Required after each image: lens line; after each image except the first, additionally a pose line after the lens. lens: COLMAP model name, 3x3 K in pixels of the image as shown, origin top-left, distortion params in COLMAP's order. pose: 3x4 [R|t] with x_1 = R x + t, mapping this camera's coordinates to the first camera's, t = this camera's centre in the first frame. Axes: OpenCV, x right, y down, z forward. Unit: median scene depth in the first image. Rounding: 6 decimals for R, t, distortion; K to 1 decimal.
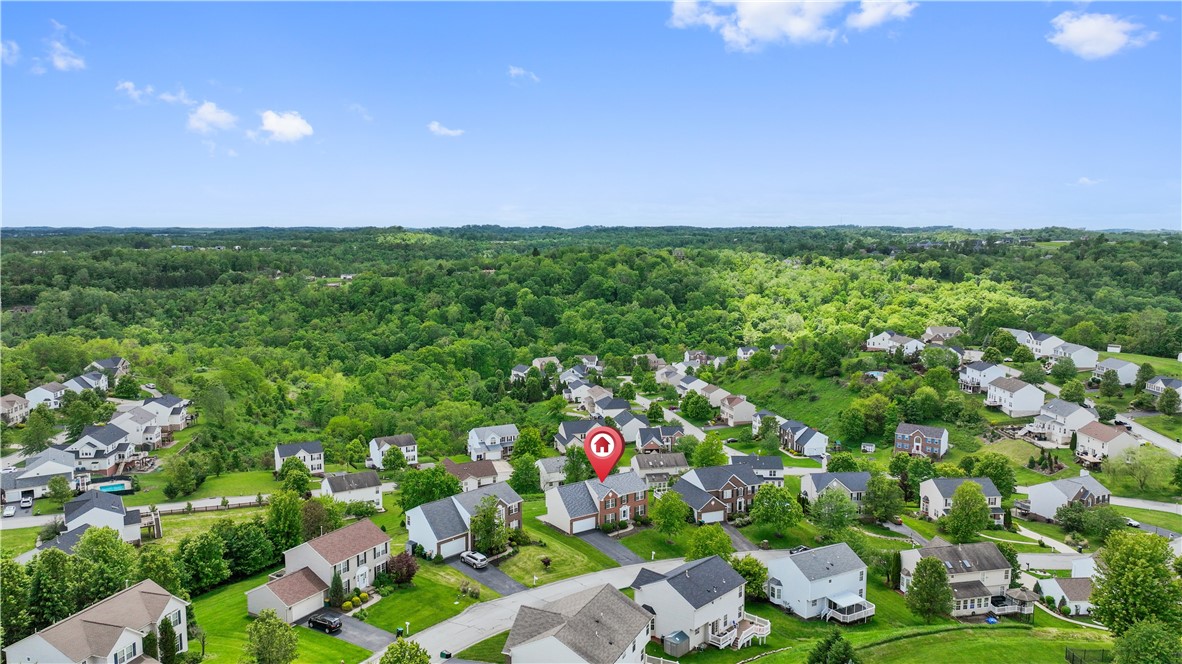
lens RADIAL K [[846.6, 0, 591.0], [0, 846.6, 332.0], [0, 0, 1]] dist [0.008428, 0.003349]
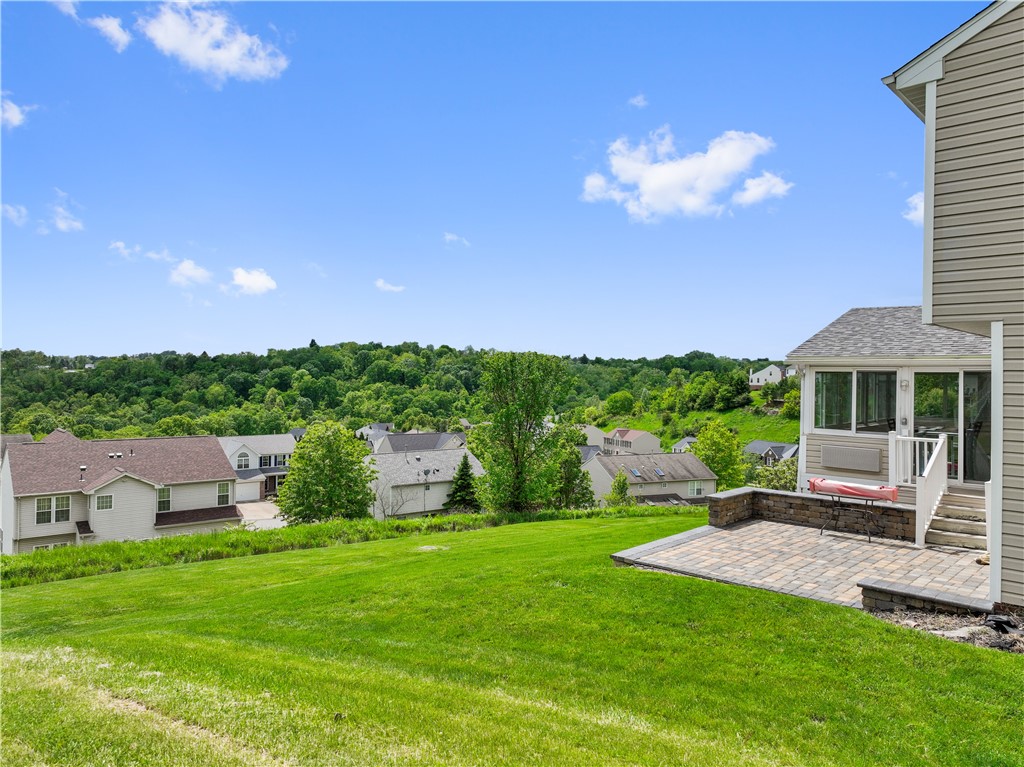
lens RADIAL K [[725.1, 0, 512.0], [0, 725.1, 383.5], [0, 0, 1]] dist [0.005312, 0.006121]
pose [[0.978123, 0.009092, 0.207828, -0.020890], [0.013065, 0.994387, -0.104993, 0.049612], [-0.207616, 0.105412, 0.972514, 0.221735]]
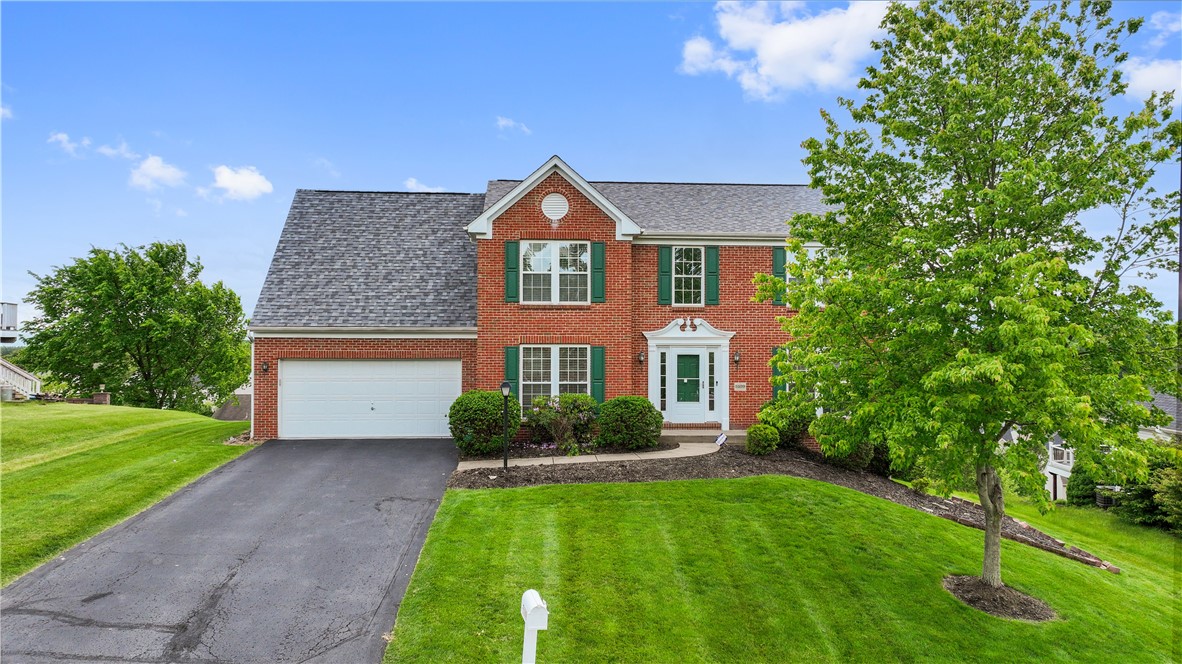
lens RADIAL K [[846.6, 0, 591.0], [0, 846.6, 332.0], [0, 0, 1]] dist [0.008428, 0.003349]
pose [[0.858374, -0.016488, -0.512759, 0.023116], [-0.061865, 0.988863, -0.135361, 0.052544], [0.509281, 0.147912, 0.847794, 0.200003]]
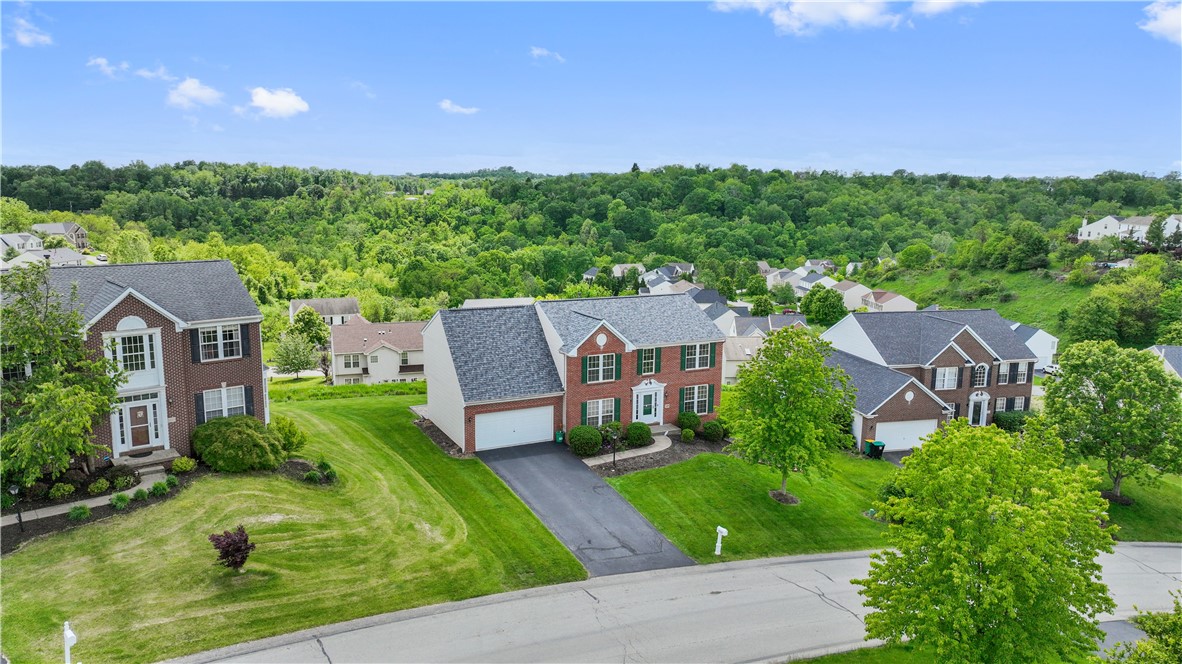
lens RADIAL K [[832.2, 0, 591.0], [0, 832.2, 332.0], [0, 0, 1]] dist [0.005830, 0.000596]
pose [[0.990540, 0.035995, -0.132418, 0.013797], [-0.028677, 0.997976, 0.056765, 0.038715], [0.134194, -0.052431, 0.989567, 0.155146]]
